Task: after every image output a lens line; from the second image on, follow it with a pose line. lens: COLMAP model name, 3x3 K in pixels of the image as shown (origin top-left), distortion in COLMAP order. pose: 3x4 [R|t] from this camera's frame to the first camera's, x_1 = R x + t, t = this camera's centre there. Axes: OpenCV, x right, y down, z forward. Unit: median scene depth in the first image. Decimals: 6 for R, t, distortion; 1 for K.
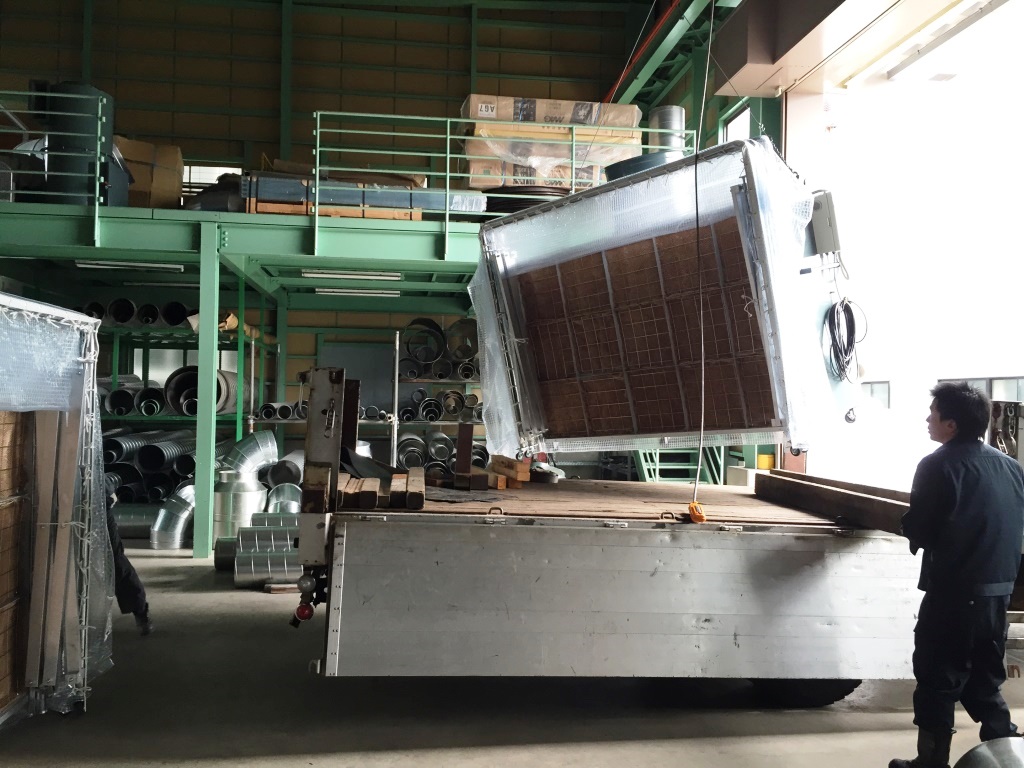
lens RADIAL K [[875.6, 0, 512.0], [0, 875.6, 384.0], [0, 0, 1]] dist [0.072446, -0.088354]
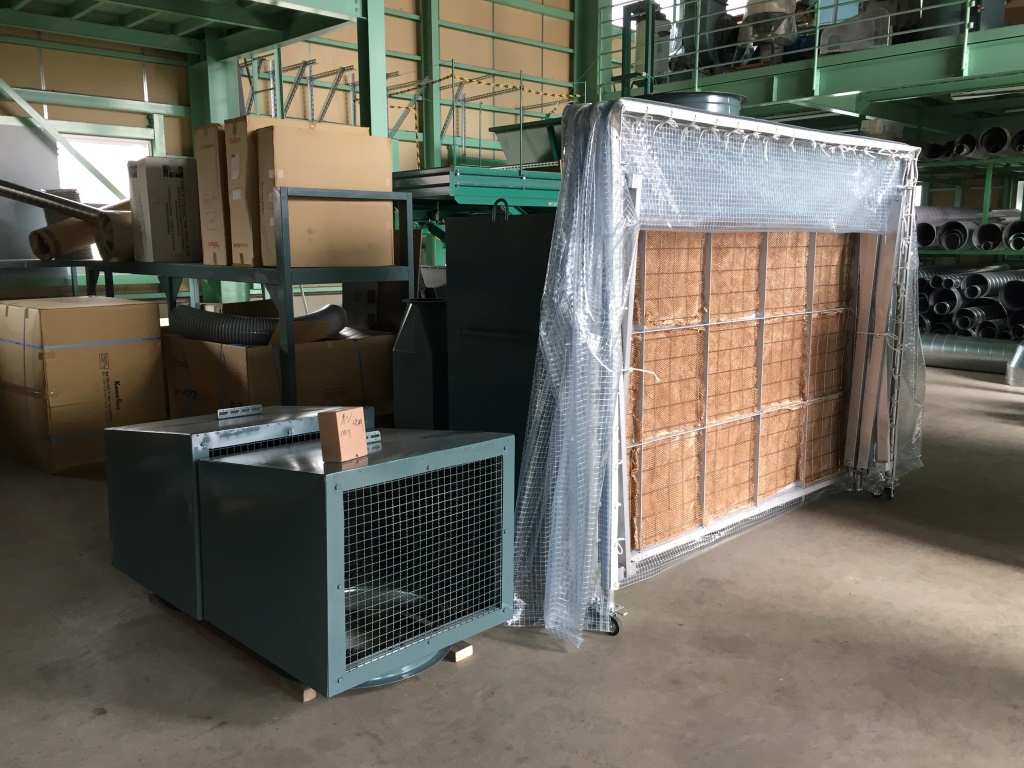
lens RADIAL K [[875.6, 0, 512.0], [0, 875.6, 384.0], [0, 0, 1]] dist [0.072446, -0.088354]
pose [[0.591769, 0.113833, -0.798029, 0.131734], [0.027222, 0.986593, 0.160917, 0.023450], [0.805648, -0.116950, 0.580736, -0.054368]]
